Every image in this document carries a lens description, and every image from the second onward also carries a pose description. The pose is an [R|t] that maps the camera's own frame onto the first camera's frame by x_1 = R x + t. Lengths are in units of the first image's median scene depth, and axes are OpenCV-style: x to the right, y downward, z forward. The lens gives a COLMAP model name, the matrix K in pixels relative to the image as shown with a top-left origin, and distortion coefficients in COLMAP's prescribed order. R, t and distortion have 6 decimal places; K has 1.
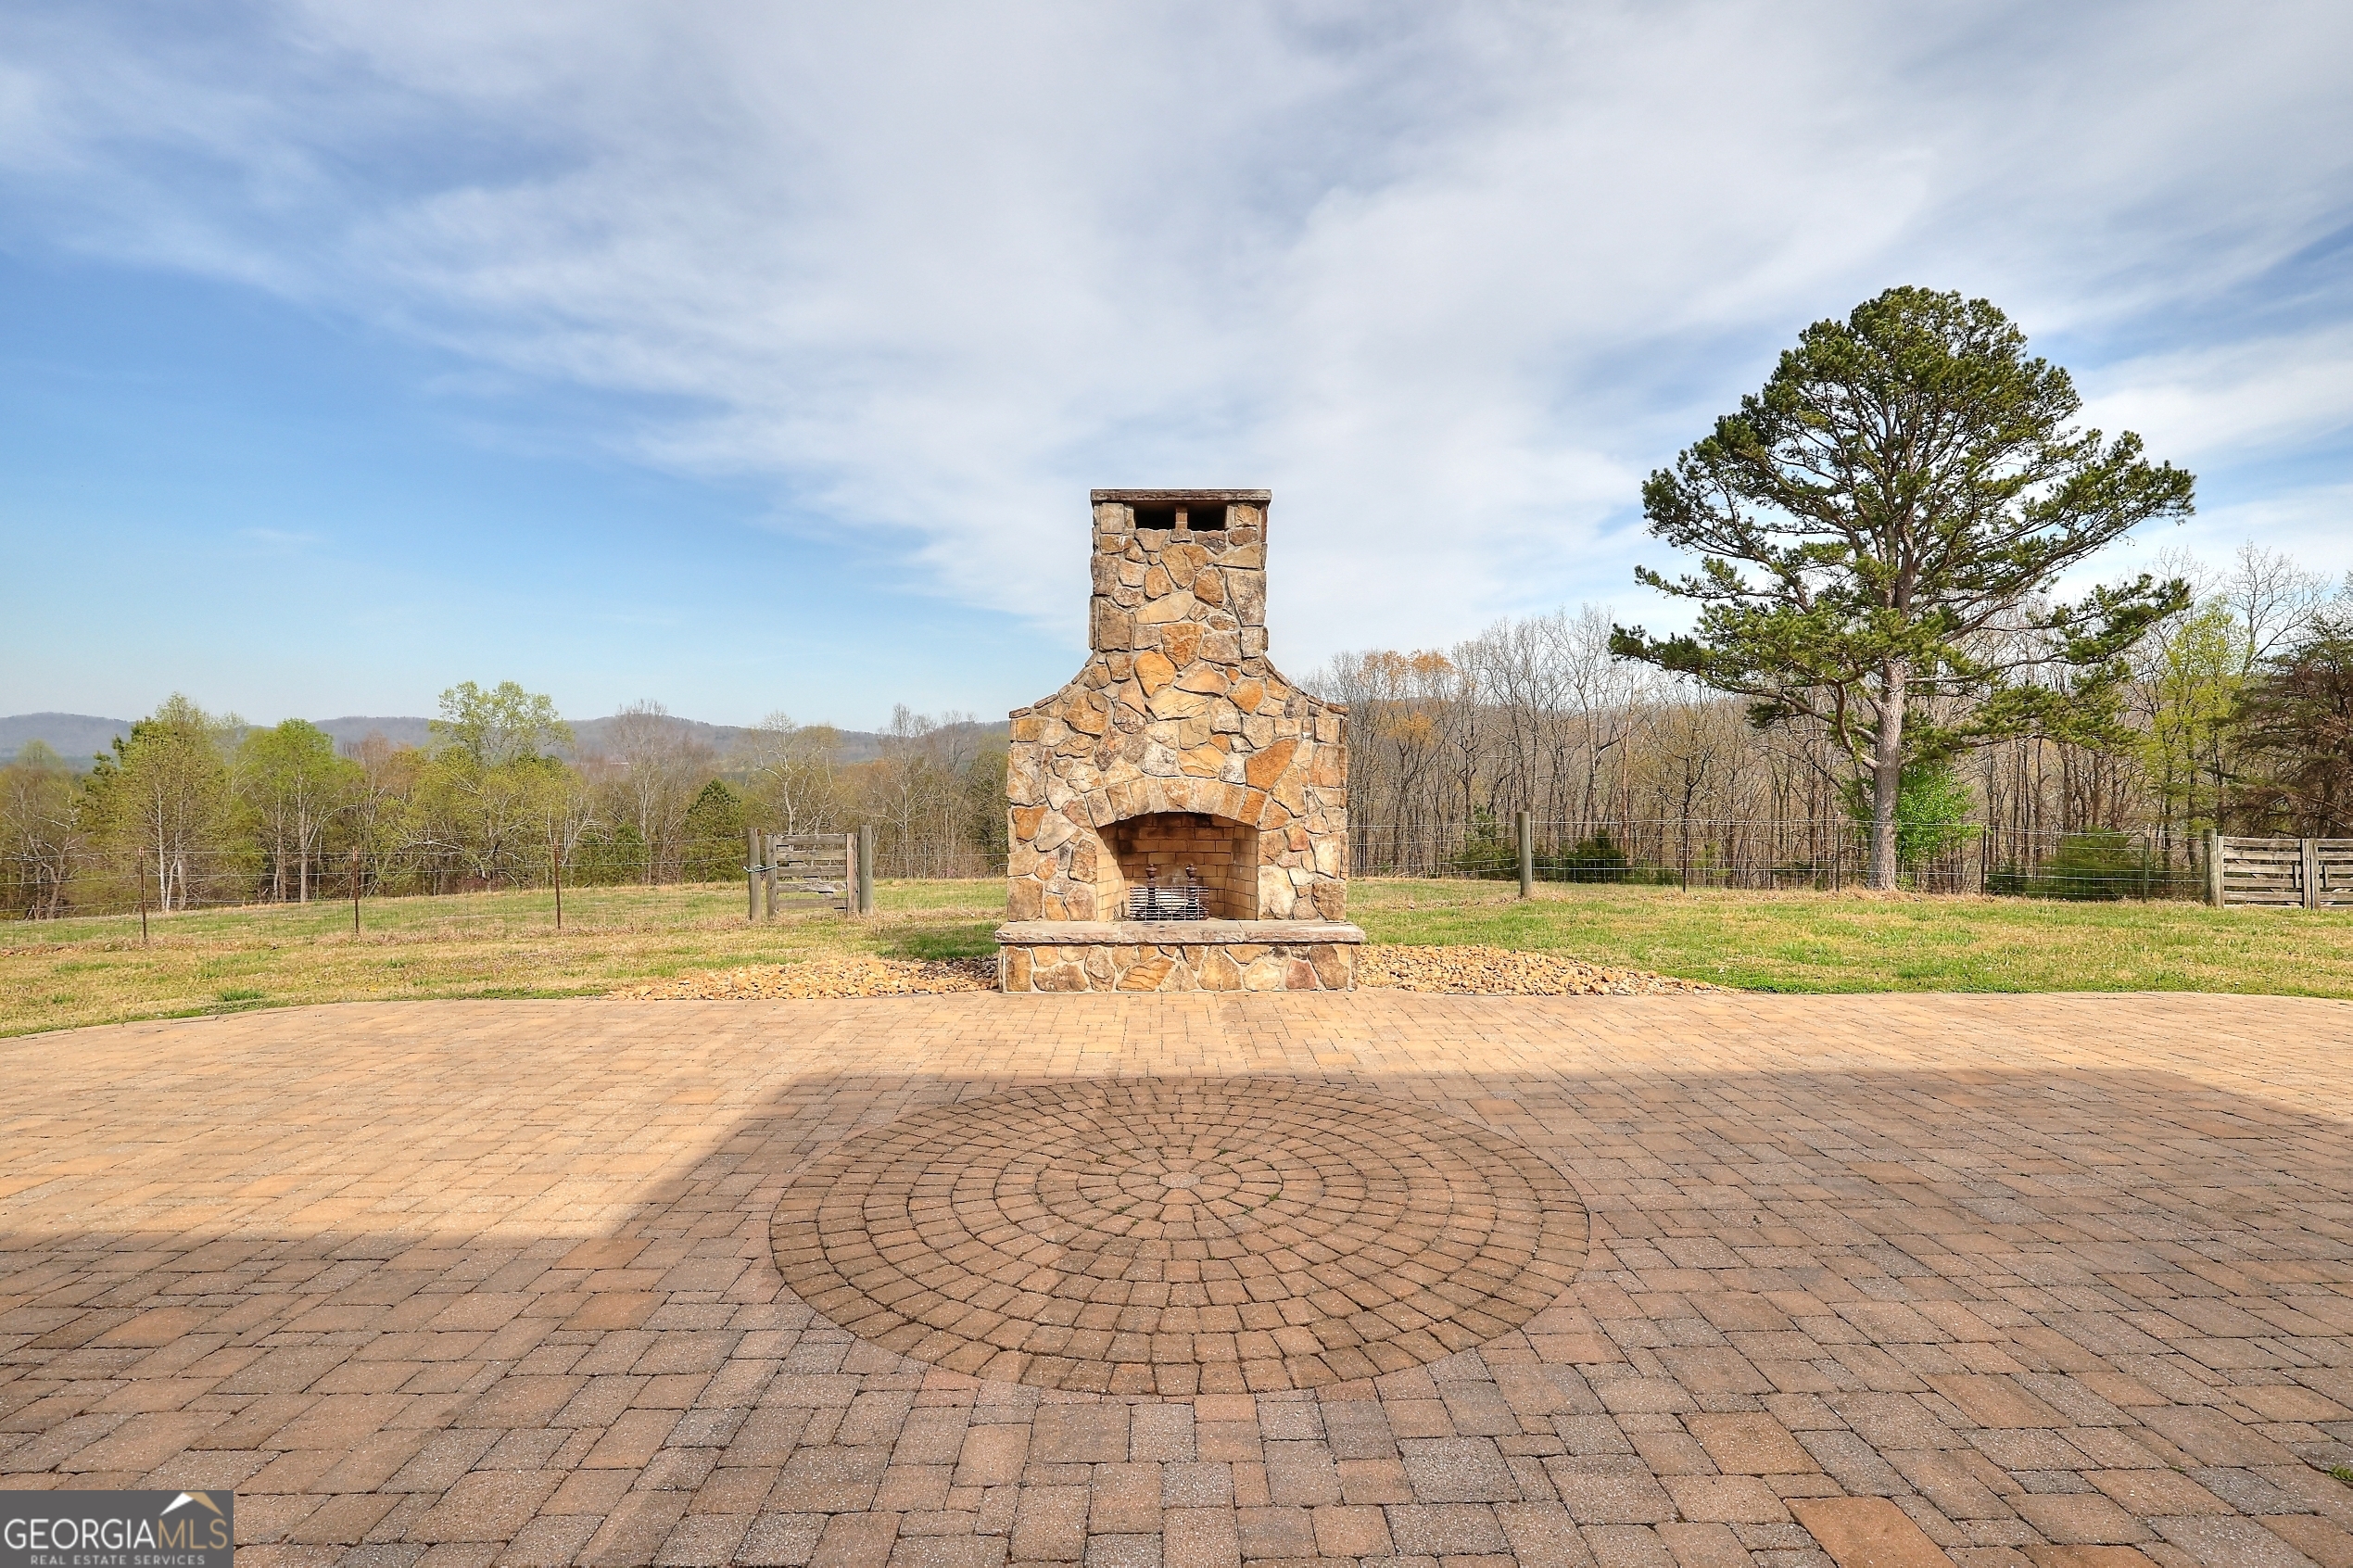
lens RADIAL K [[1093.4, 0, 1174.2], [0, 1093.4, 782.4], [0, 0, 1]] dist [0.004236, 0.000189]
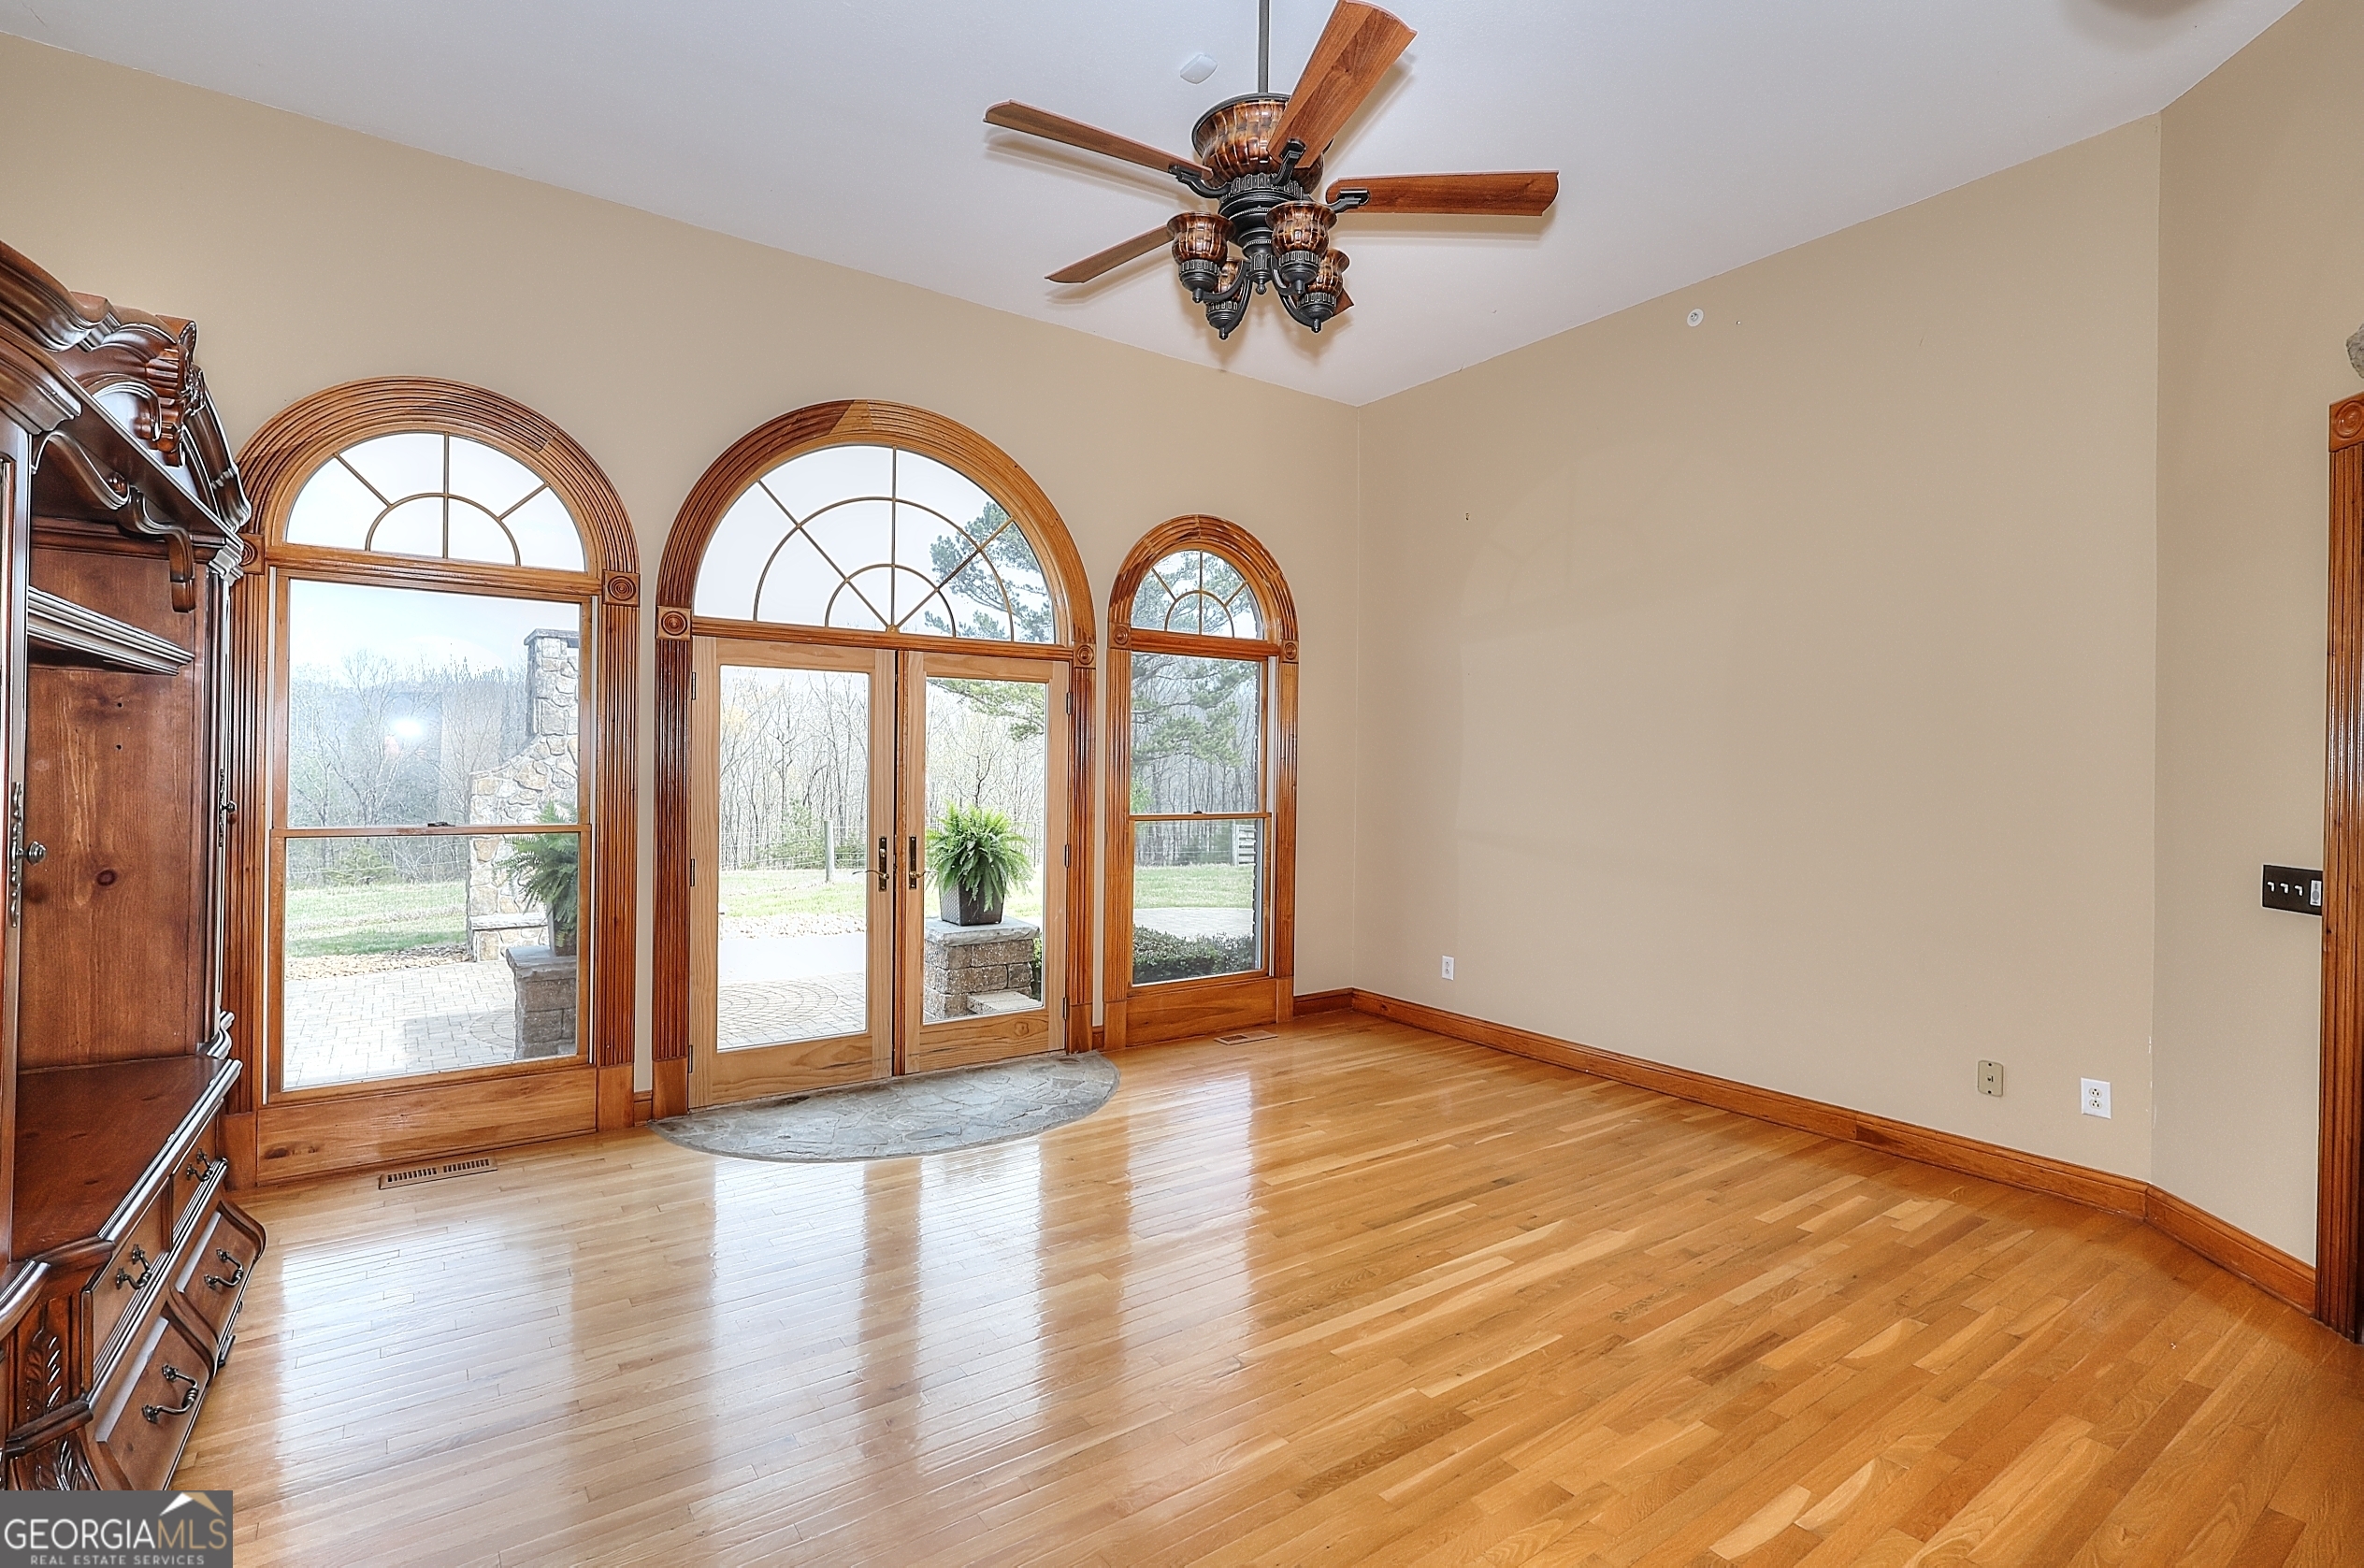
lens RADIAL K [[1098.5, 0, 1181.4], [0, 1098.5, 774.4], [0, 0, 1]] dist [0.004236, 0.000189]
pose [[0.819555, 0.002771, 0.572994, -0.053711], [-0.005392, 0.999981, 0.002875, -0.018388], [-0.572976, -0.005446, 0.819554, -0.190393]]
